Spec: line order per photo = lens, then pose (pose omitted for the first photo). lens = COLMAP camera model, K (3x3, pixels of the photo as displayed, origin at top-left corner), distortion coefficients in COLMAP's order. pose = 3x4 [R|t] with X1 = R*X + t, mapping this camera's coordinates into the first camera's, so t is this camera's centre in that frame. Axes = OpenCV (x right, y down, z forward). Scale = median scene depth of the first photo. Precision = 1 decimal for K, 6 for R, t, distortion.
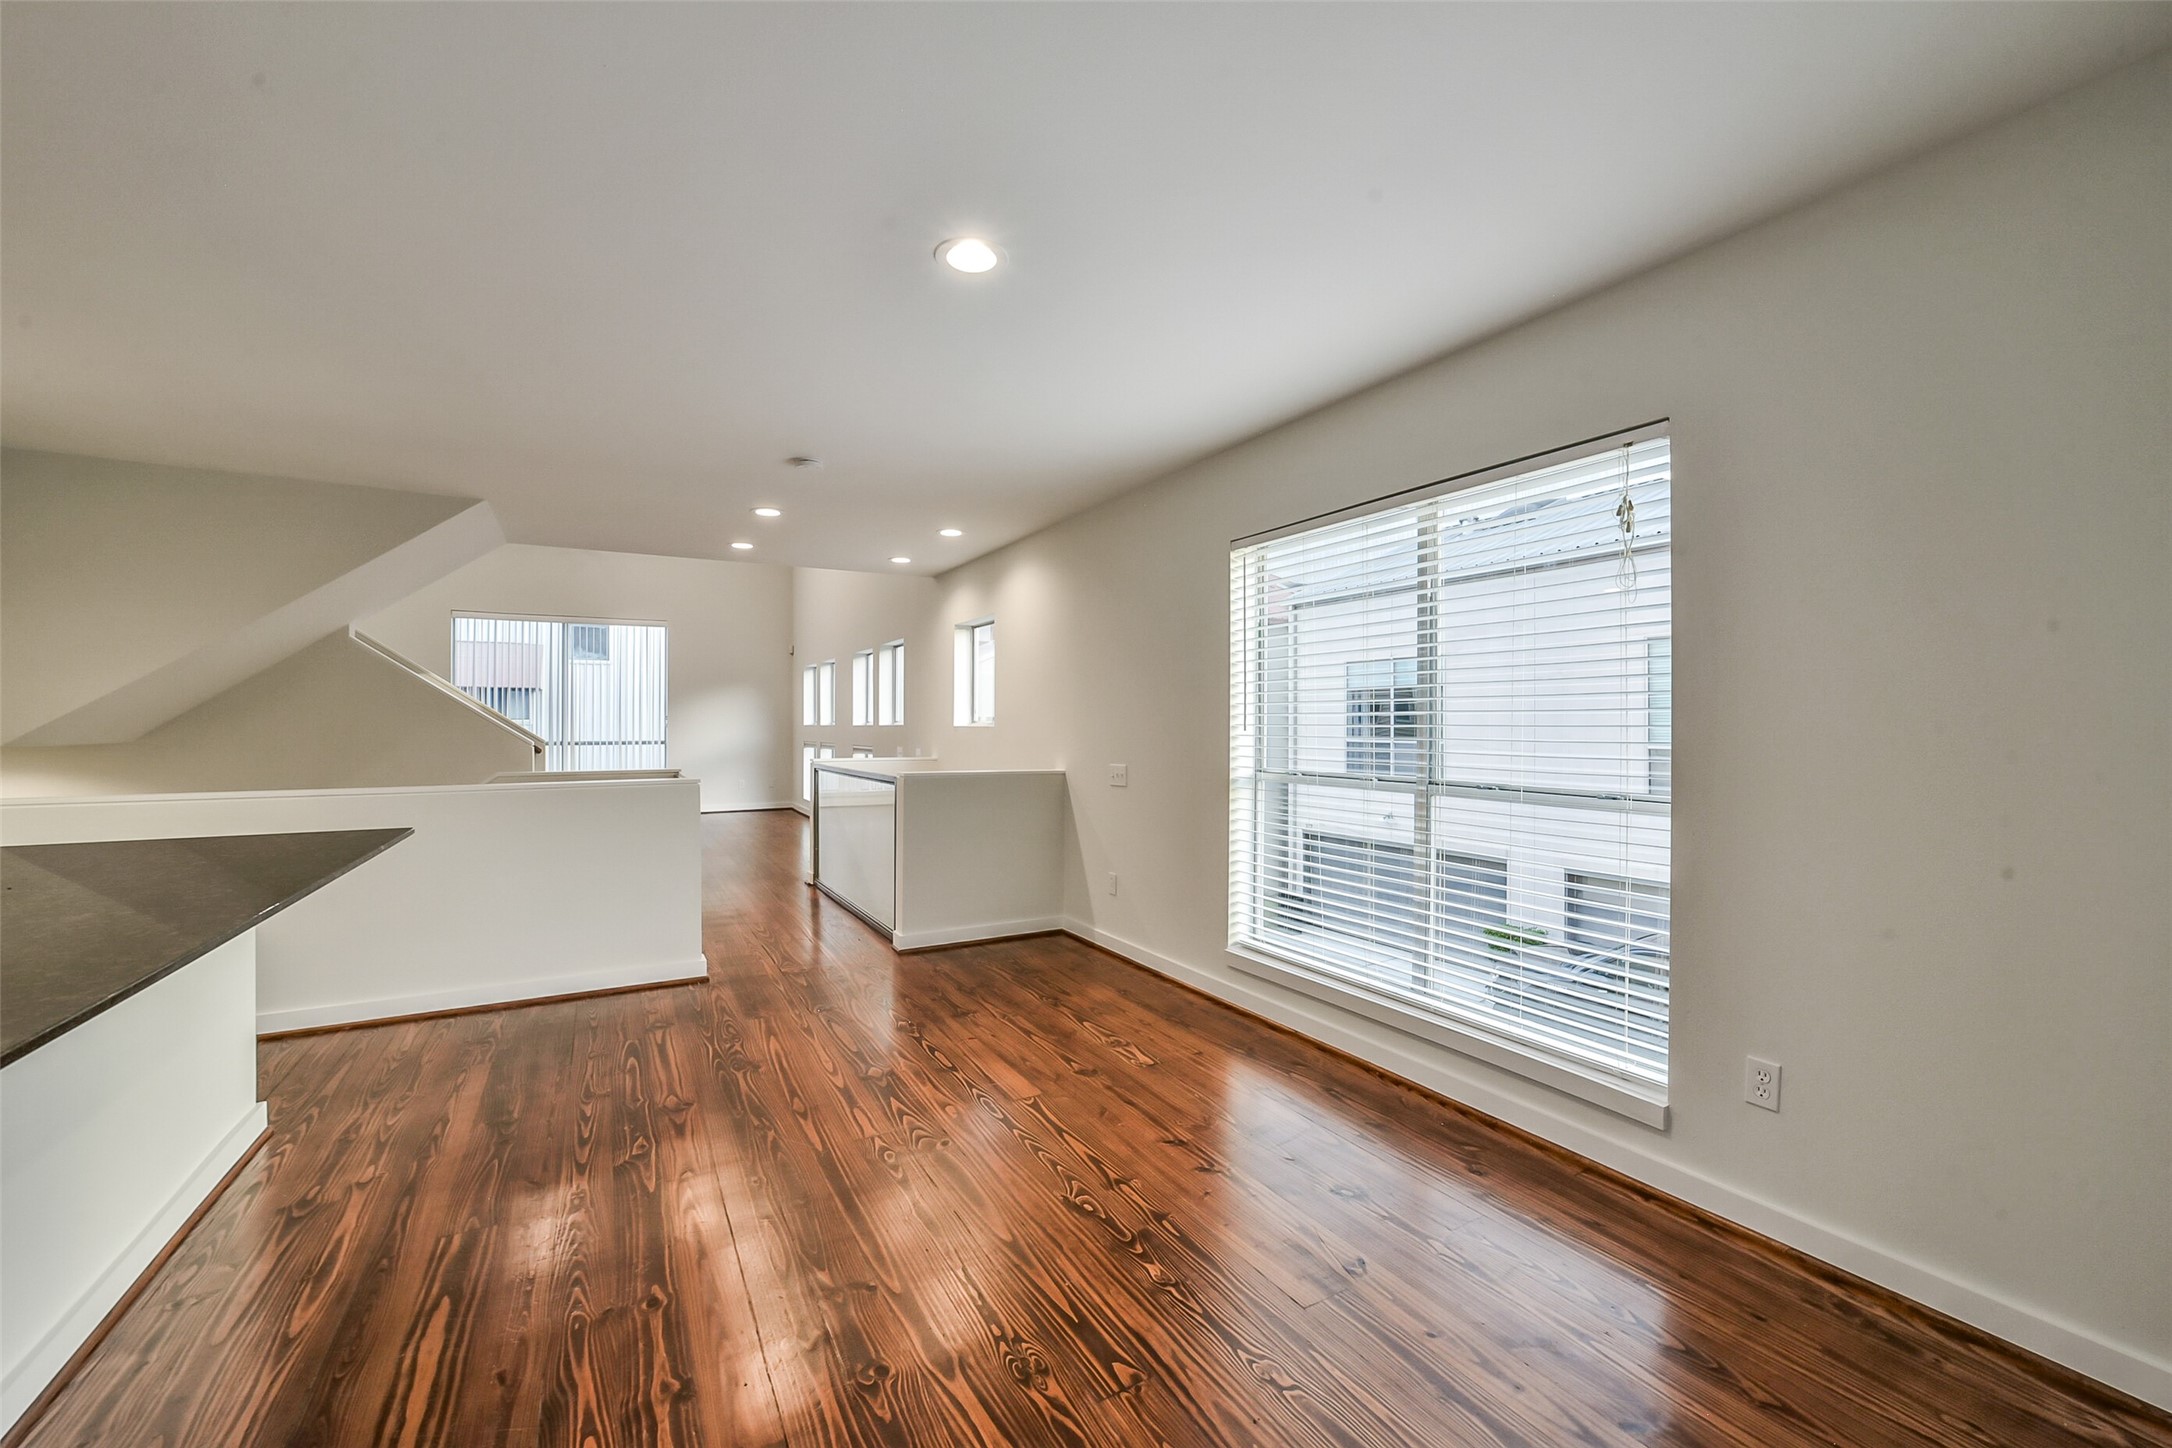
lens RADIAL K [[855.8, 0, 1081.4], [0, 855.8, 733.8], [0, 0, 1]] dist [-0.037118, 0.009813]
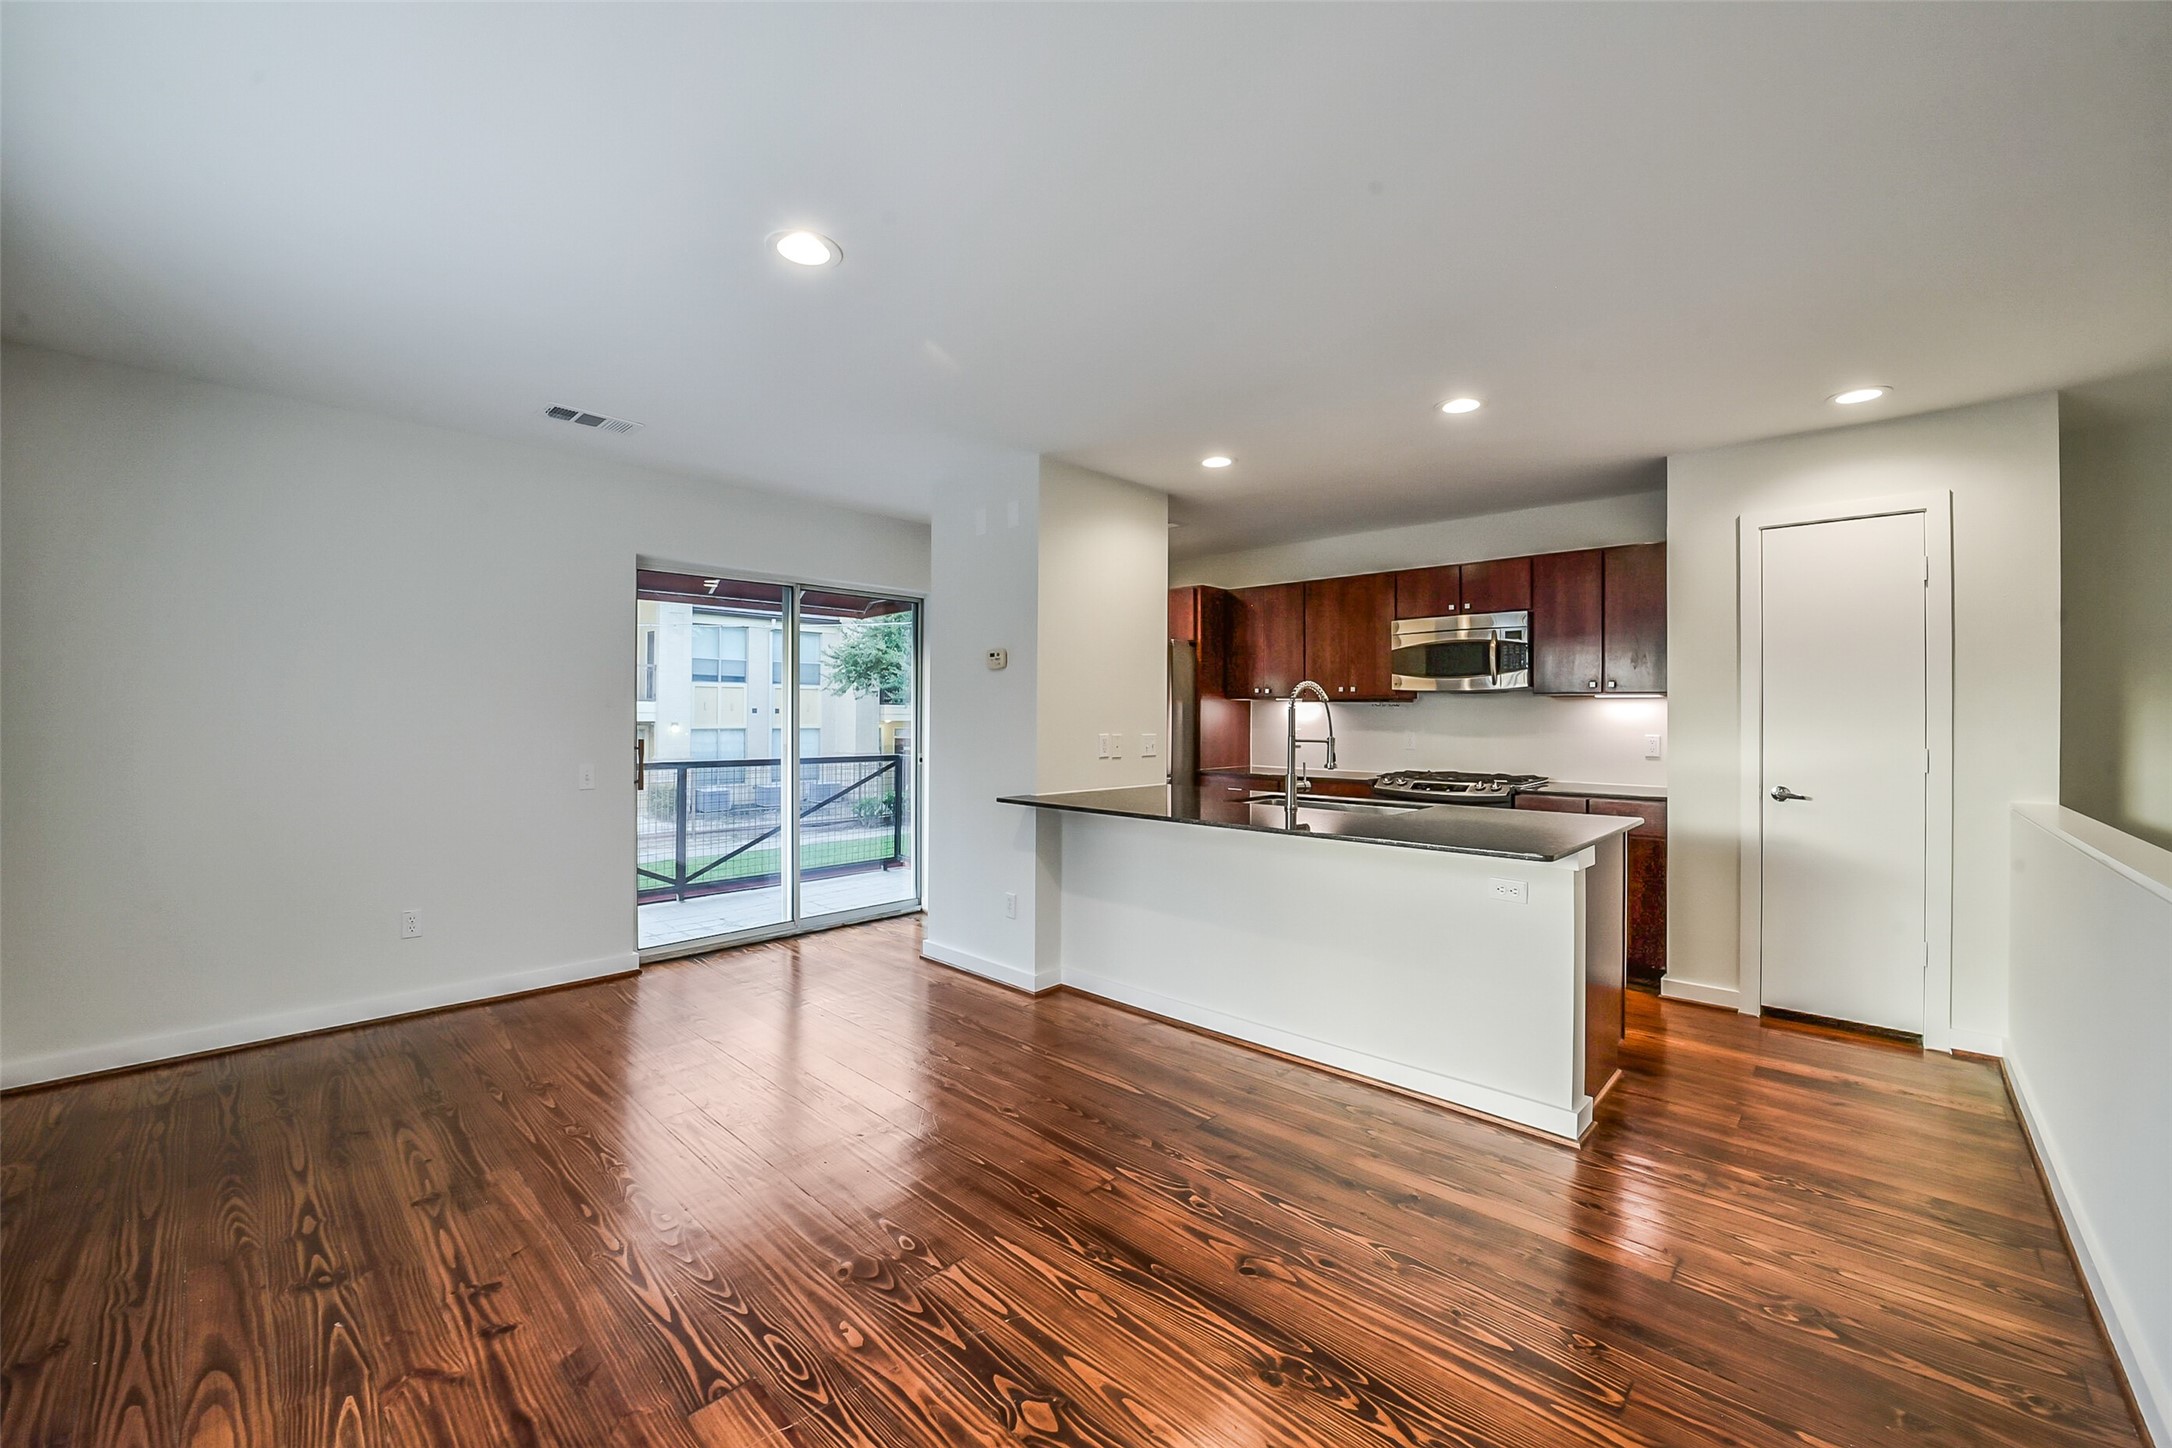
lens RADIAL K [[855.8, 0, 1081.4], [0, 855.8, 733.8], [0, 0, 1]] dist [-0.037118, 0.009813]
pose [[-0.961725, 0.003942, -0.273987, -0.149126], [-0.003447, 0.999643, 0.026482, -0.022032], [0.273993, 0.026413, -0.961369, 1.651555]]
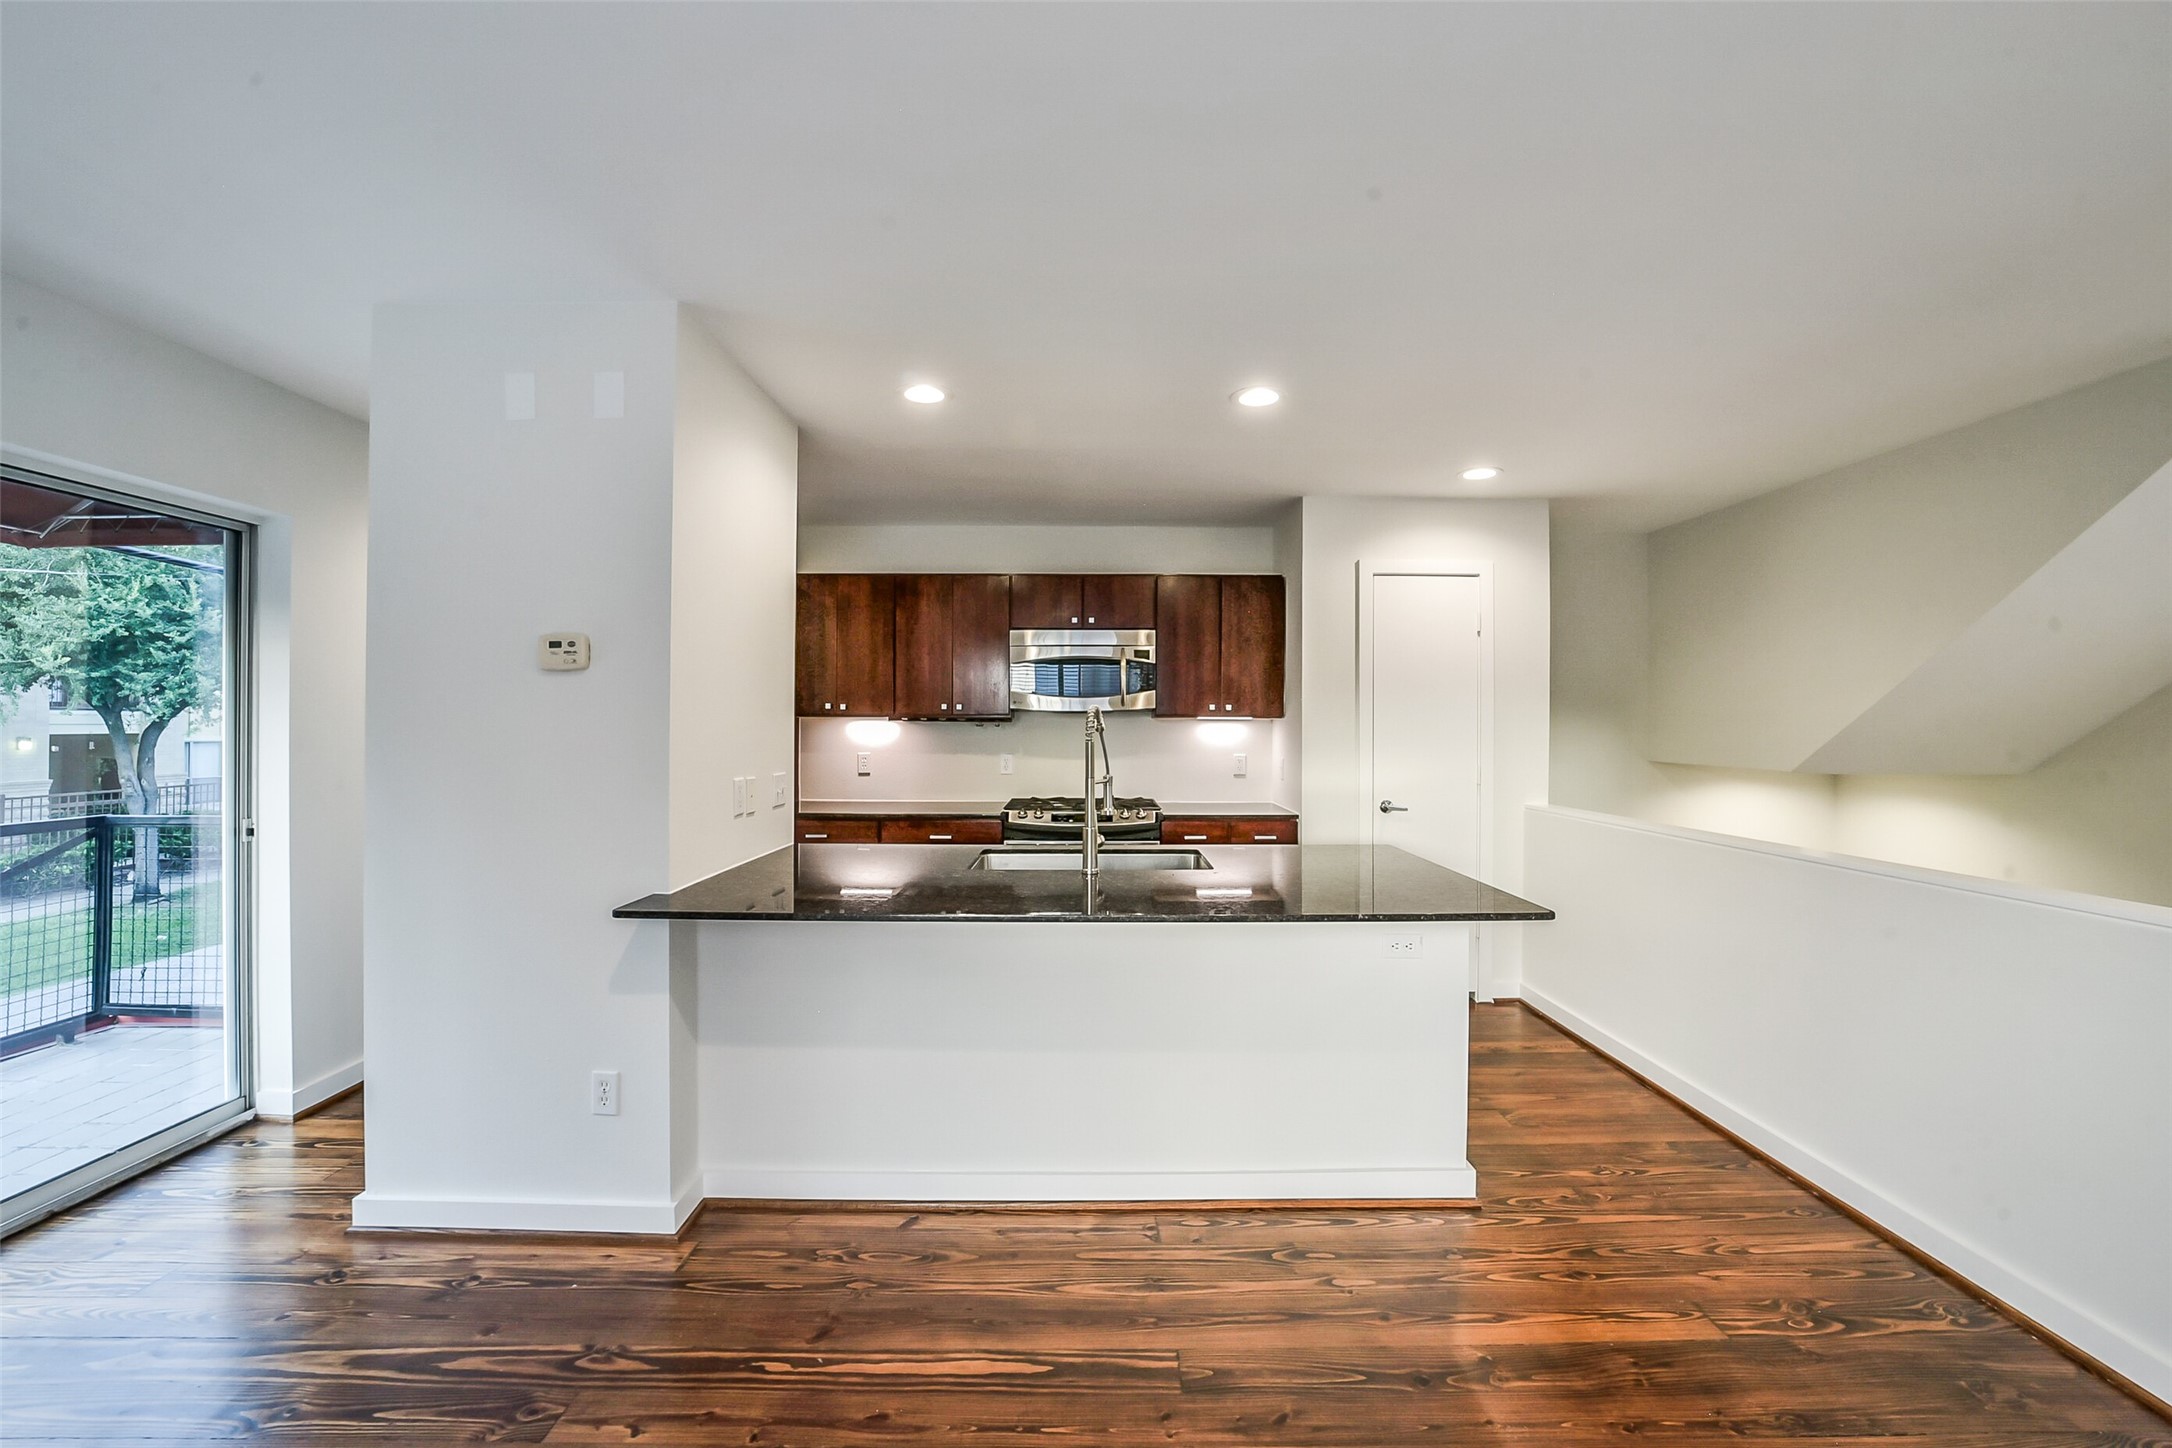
lens RADIAL K [[855.8, 0, 1081.4], [0, 855.8, 733.8], [0, 0, 1]] dist [-0.037118, 0.009813]
pose [[-0.502229, 0.011585, -0.864657, 0.033087], [-0.004823, 0.999857, 0.016199, -0.048873], [0.864721, 0.012306, -0.502101, 1.017916]]
